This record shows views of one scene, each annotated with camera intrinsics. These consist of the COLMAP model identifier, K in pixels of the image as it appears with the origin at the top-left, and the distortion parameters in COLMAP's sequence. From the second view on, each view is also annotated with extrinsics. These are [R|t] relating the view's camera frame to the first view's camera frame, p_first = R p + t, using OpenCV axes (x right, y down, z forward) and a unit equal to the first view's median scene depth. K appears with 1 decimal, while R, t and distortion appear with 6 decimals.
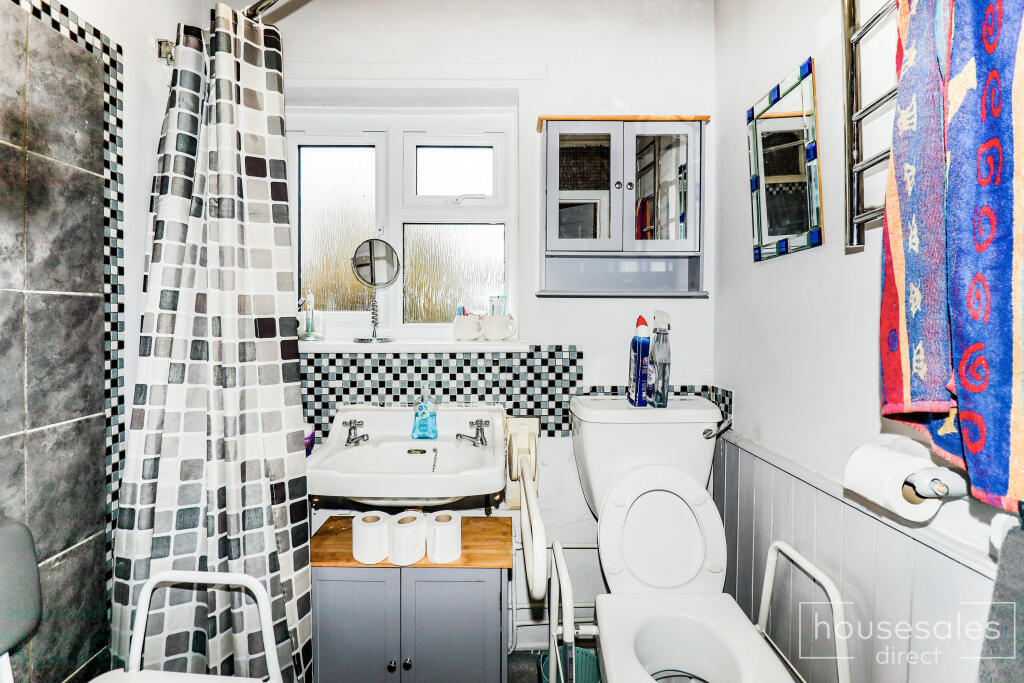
lens RADIAL K [[479.1, 0, 511.0], [0, 479.1, 318.5], [0, 0, 1]] dist [-0.034474, -0.000206]
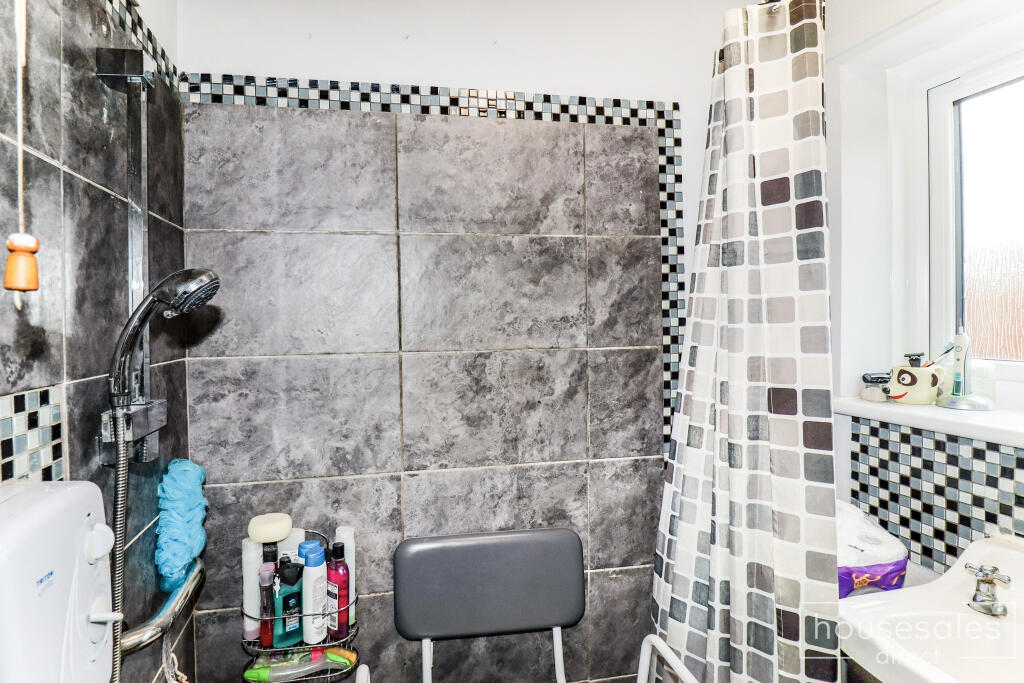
lens RADIAL K [[522.8, 0, 511.9], [0, 522.8, 313.5], [0, 0, 1]] dist [-0.004643, -0.011547]
pose [[0.151719, 0.013237, -0.988335, 0.276891], [0.004694, 0.999889, 0.014112, -0.153788], [0.988412, -0.006781, 0.151640, 0.504324]]
